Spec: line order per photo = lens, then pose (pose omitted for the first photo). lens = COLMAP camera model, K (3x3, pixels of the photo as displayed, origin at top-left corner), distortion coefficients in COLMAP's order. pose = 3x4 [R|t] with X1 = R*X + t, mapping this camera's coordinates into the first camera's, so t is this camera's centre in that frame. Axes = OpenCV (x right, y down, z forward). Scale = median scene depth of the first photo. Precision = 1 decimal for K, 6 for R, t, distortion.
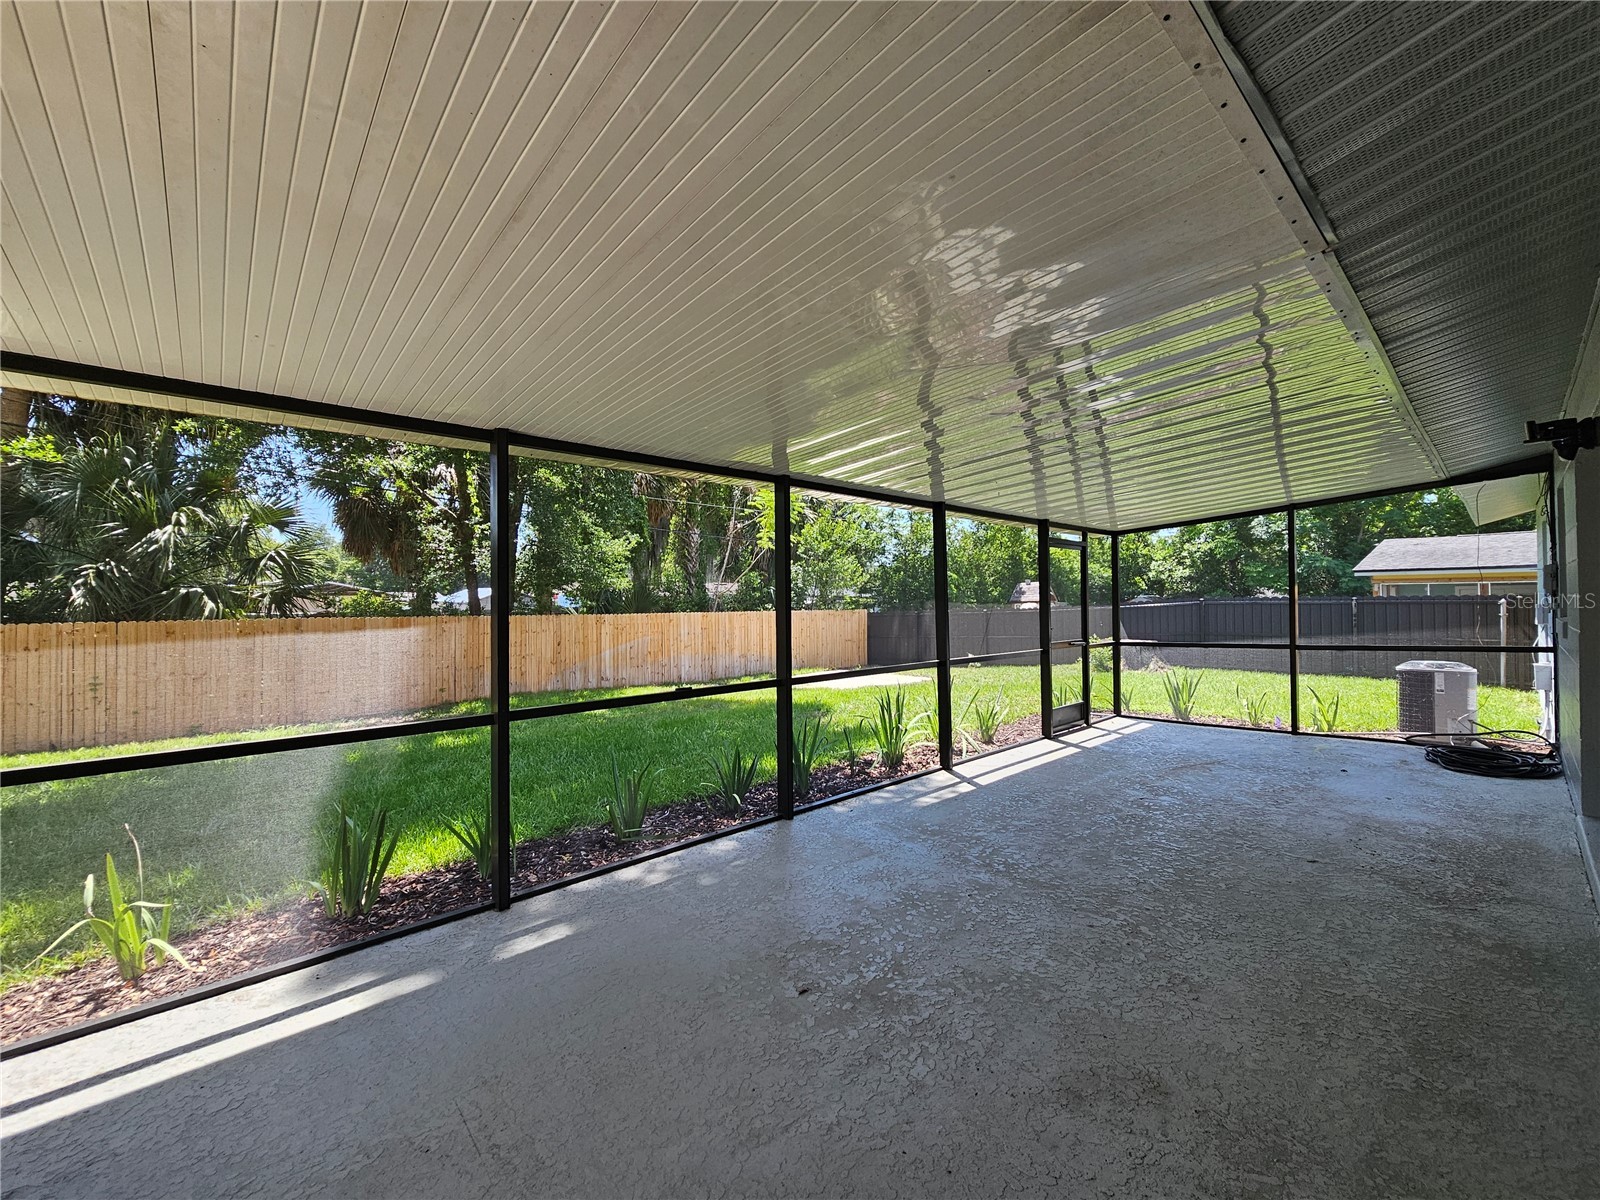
lens RADIAL K [[660.0, 0, 831.0], [0, 660.0, 595.6], [0, 0, 1]] dist [0.000167, 0.000304]
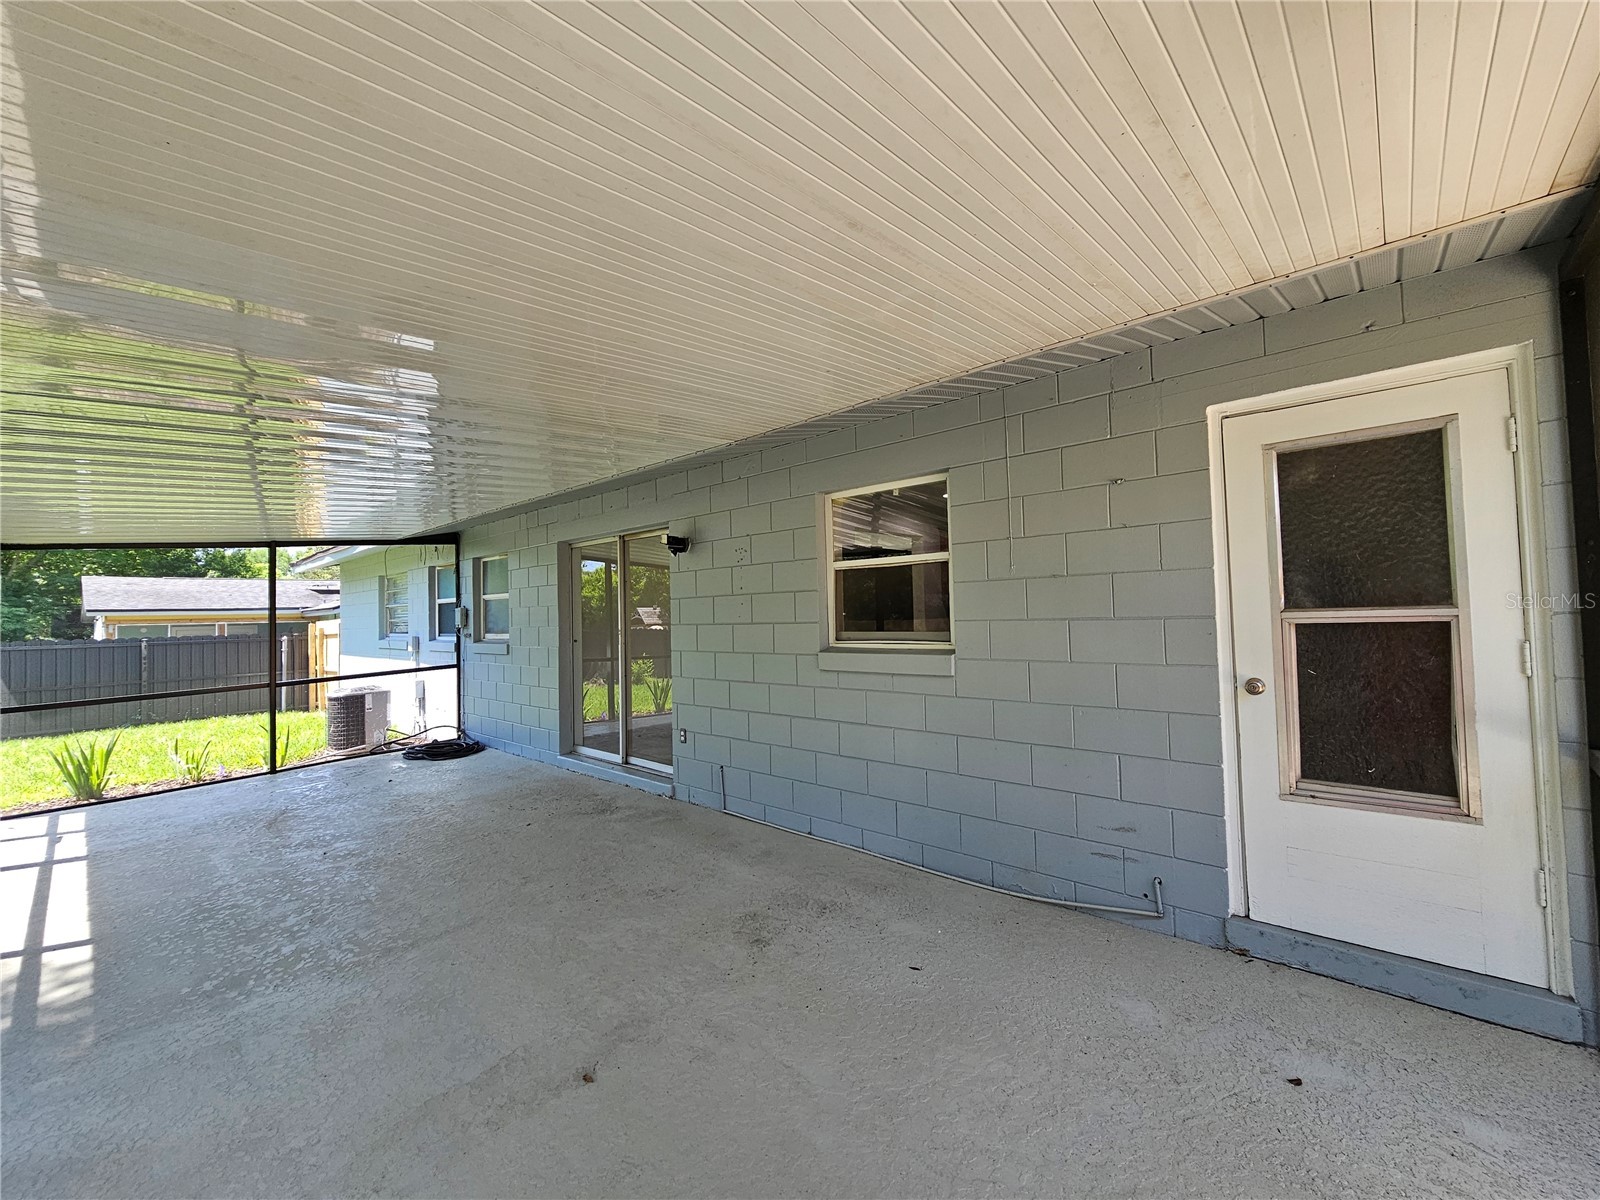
lens RADIAL K [[644.7, 0, 800.0], [0, 644.7, 600.0], [0, 0, 1]] dist [0.002565, -0.005303]
pose [[-0.064293, 0.037219, 0.997237, -0.502739], [0.022853, 0.999097, -0.035815, 0.003869], [-0.997669, 0.020487, -0.065086, 0.416401]]
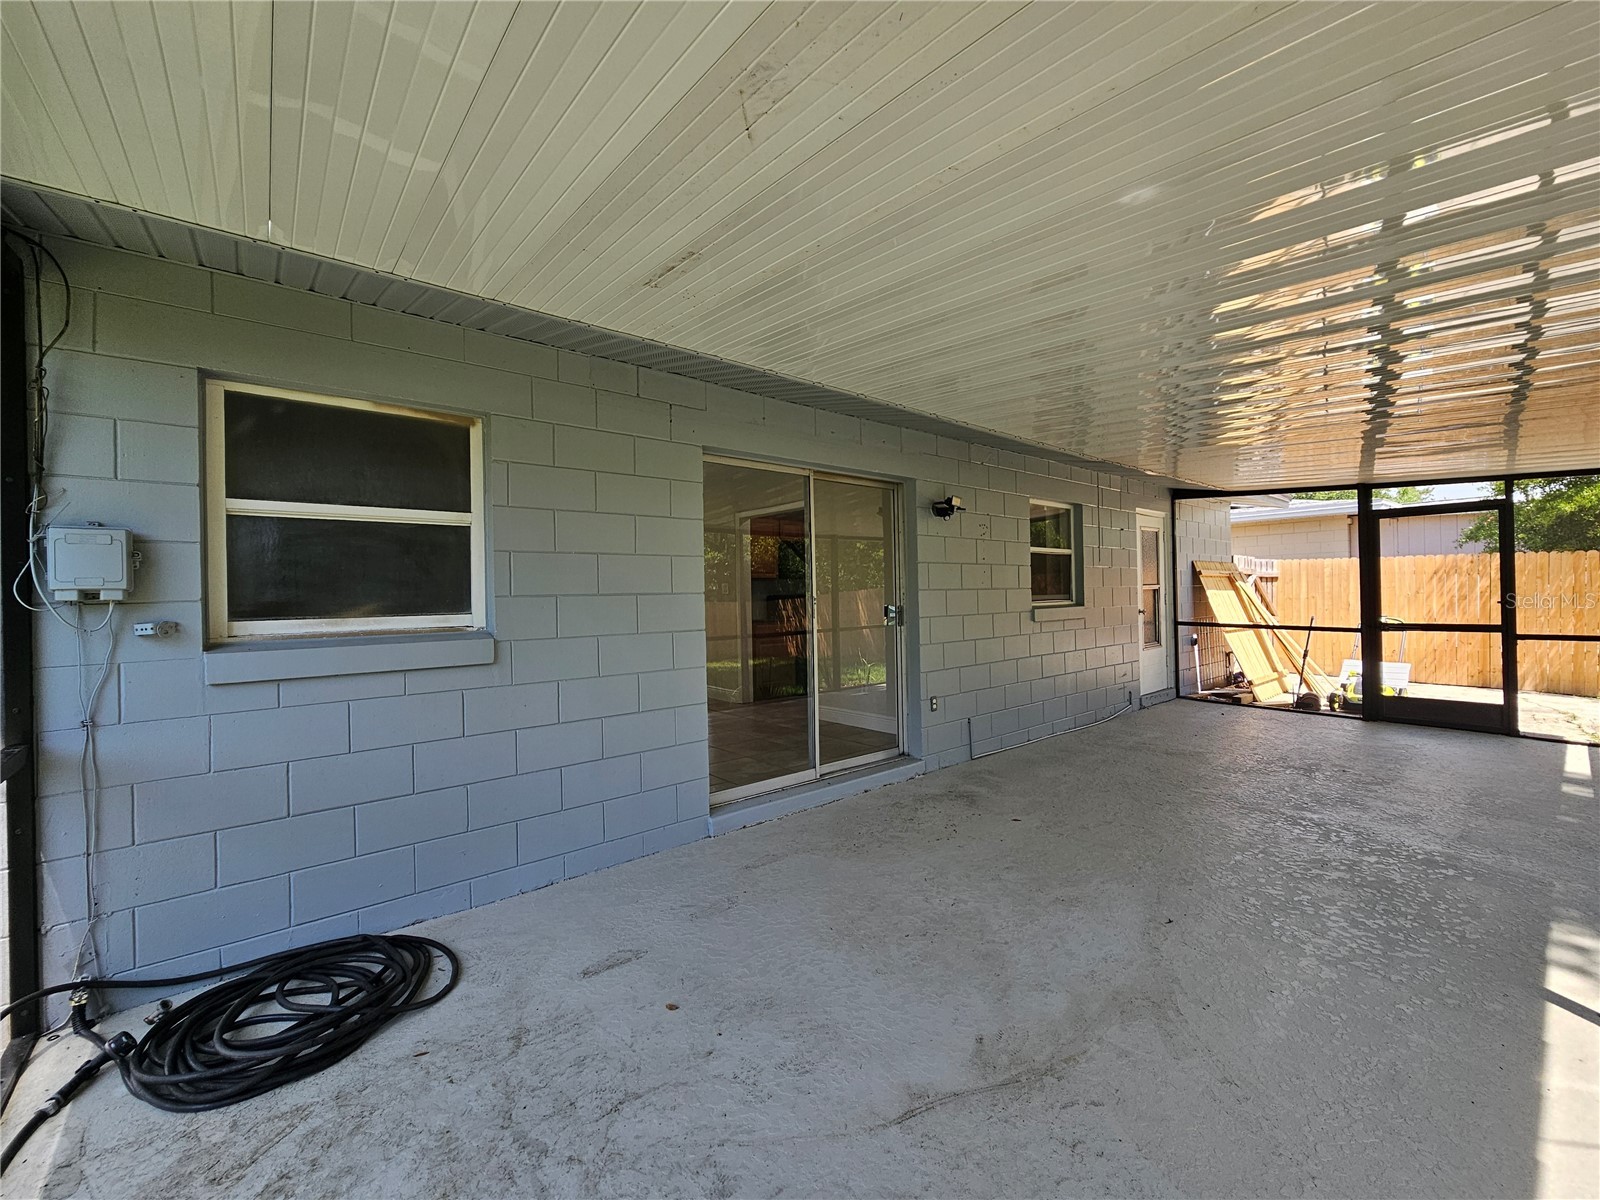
lens RADIAL K [[662.3, 0, 810.2], [0, 662.3, 593.9], [0, 0, 1]] dist [-0.001384, 0.000036]
pose [[-0.997326, 0.032507, 0.065448, 0.784579], [0.032184, 0.999464, -0.005982, 0.008736], [-0.065607, -0.003860, -0.997838, 1.704176]]
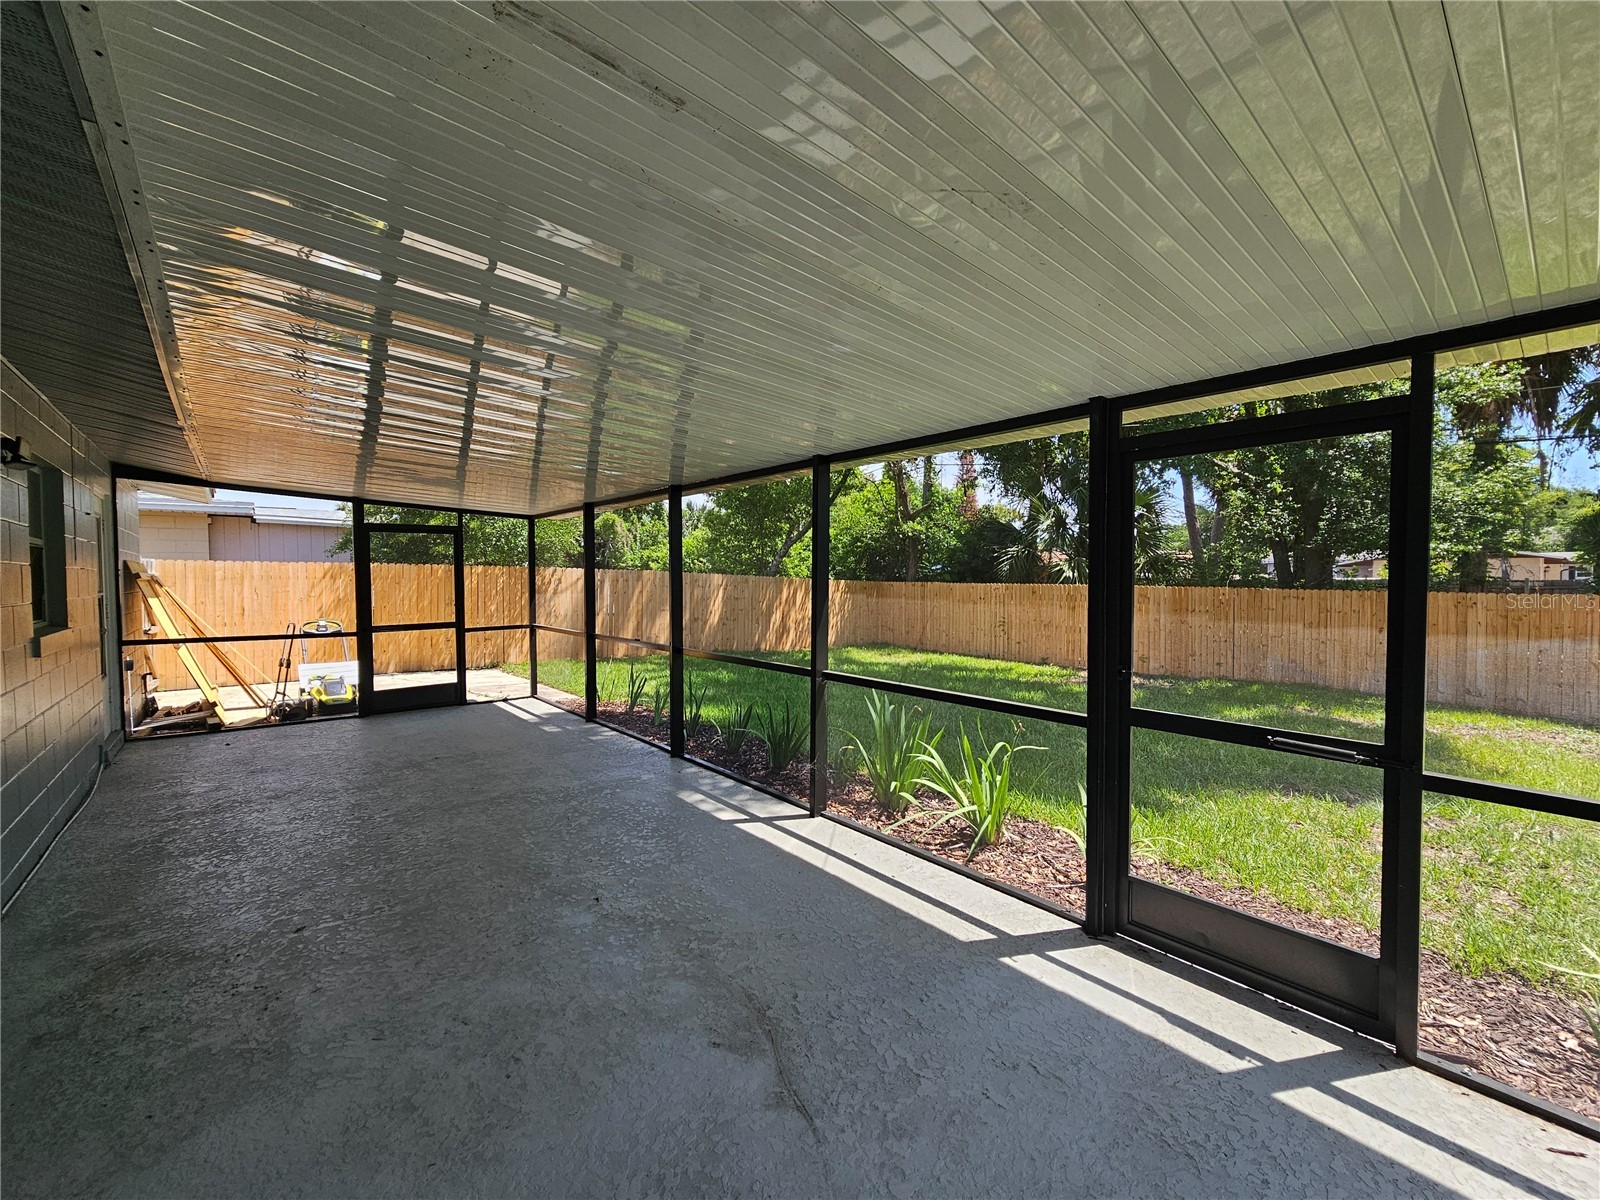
lens RADIAL K [[662.3, 0, 810.2], [0, 662.3, 593.9], [0, 0, 1]] dist [-0.001384, 0.000036]
pose [[-0.058795, 0.045825, -0.997218, 1.176335], [0.015899, 0.998862, 0.044963, -0.030360], [0.998143, -0.013211, -0.059457, 1.330817]]
